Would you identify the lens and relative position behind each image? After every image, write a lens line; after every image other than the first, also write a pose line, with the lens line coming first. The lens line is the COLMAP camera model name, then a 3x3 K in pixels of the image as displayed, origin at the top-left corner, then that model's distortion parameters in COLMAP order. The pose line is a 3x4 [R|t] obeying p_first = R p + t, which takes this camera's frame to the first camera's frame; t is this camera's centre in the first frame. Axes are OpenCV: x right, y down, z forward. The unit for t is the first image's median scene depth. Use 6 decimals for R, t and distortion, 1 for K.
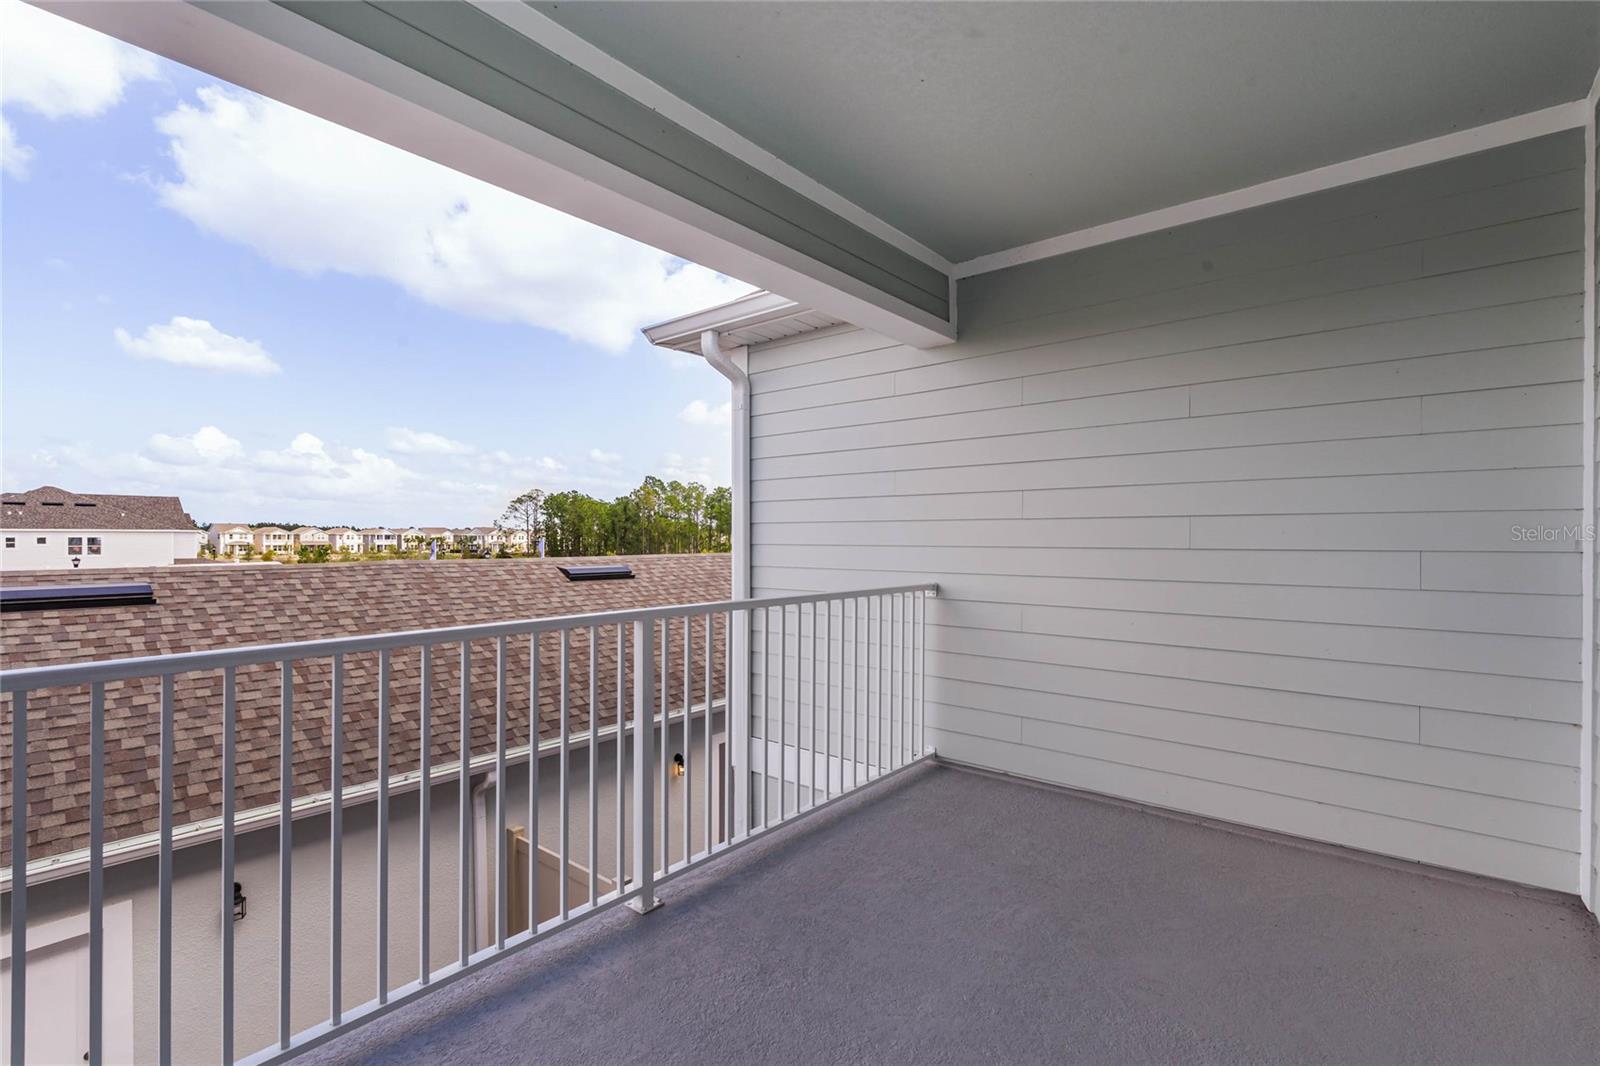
lens RADIAL K [[719.6, 0, 800.0], [0, 719.6, 533.0], [0, 0, 1]] dist [0.000628, -0.008798]
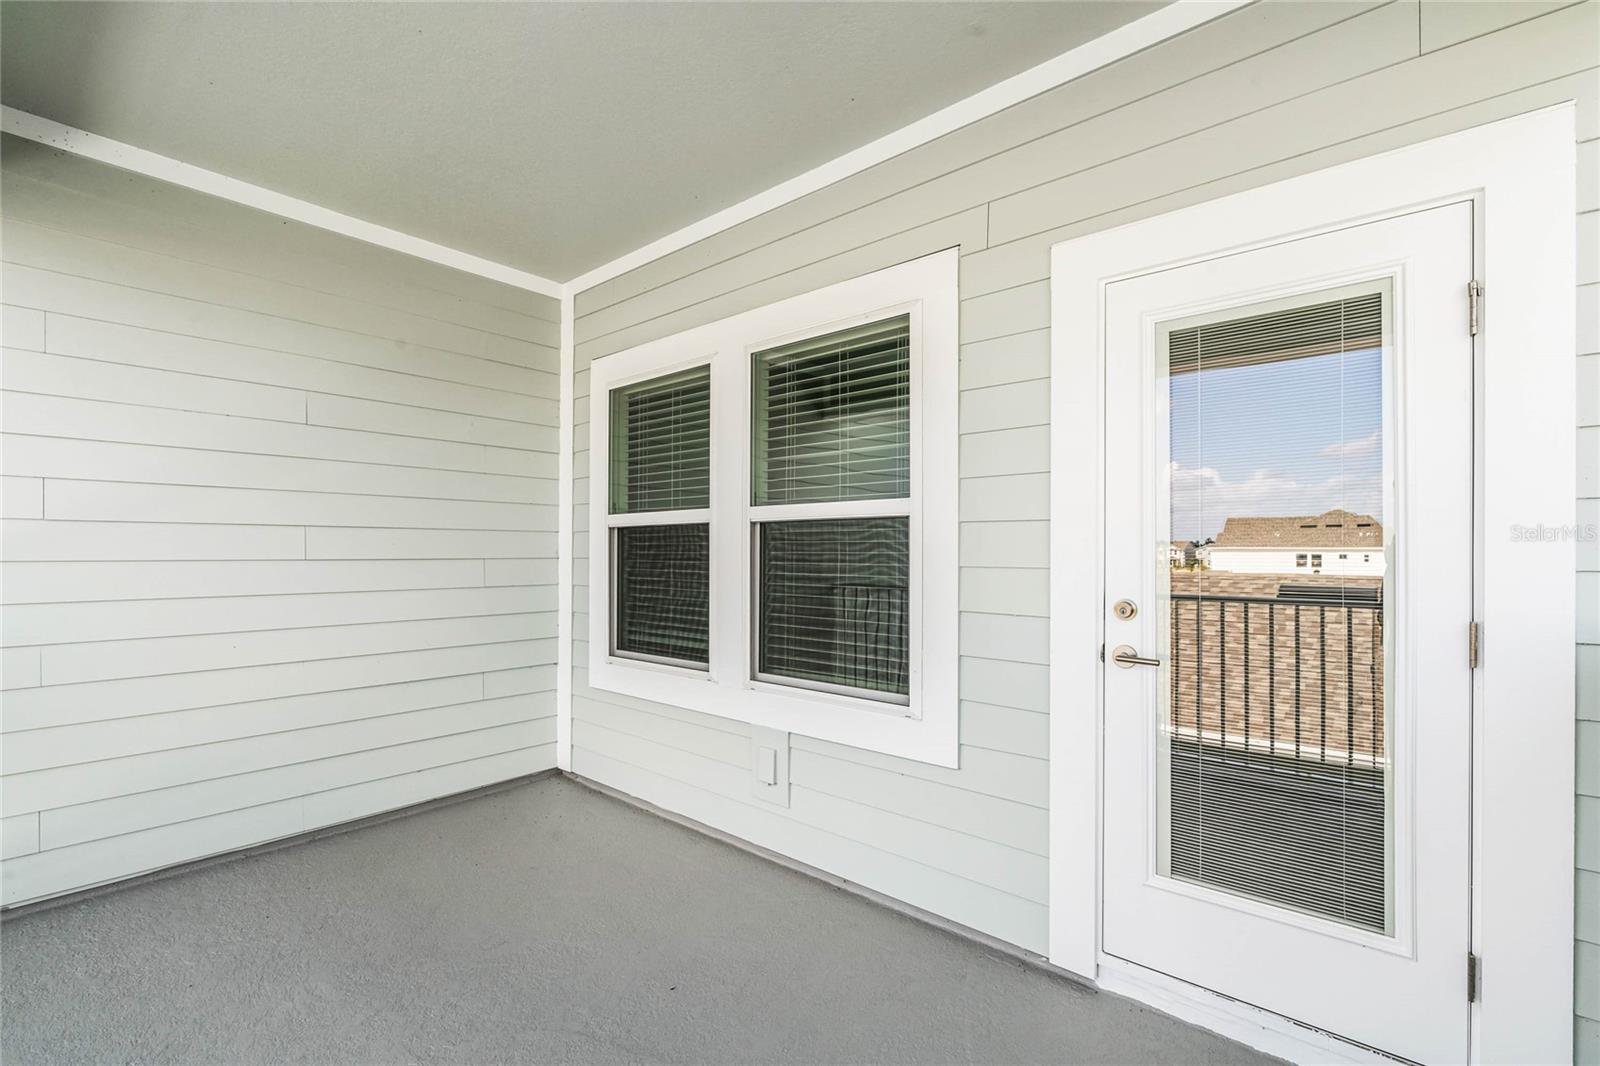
lens RADIAL K [[700.9, 0, 796.8], [0, 700.9, 545.2], [0, 0, 1]] dist [-0.001055, -0.000280]
pose [[0.003852, 0.008427, 0.999957, -2.126179], [-0.013051, 0.999880, -0.008376, 0.011900], [-0.999907, -0.013018, 0.003962, 1.787662]]
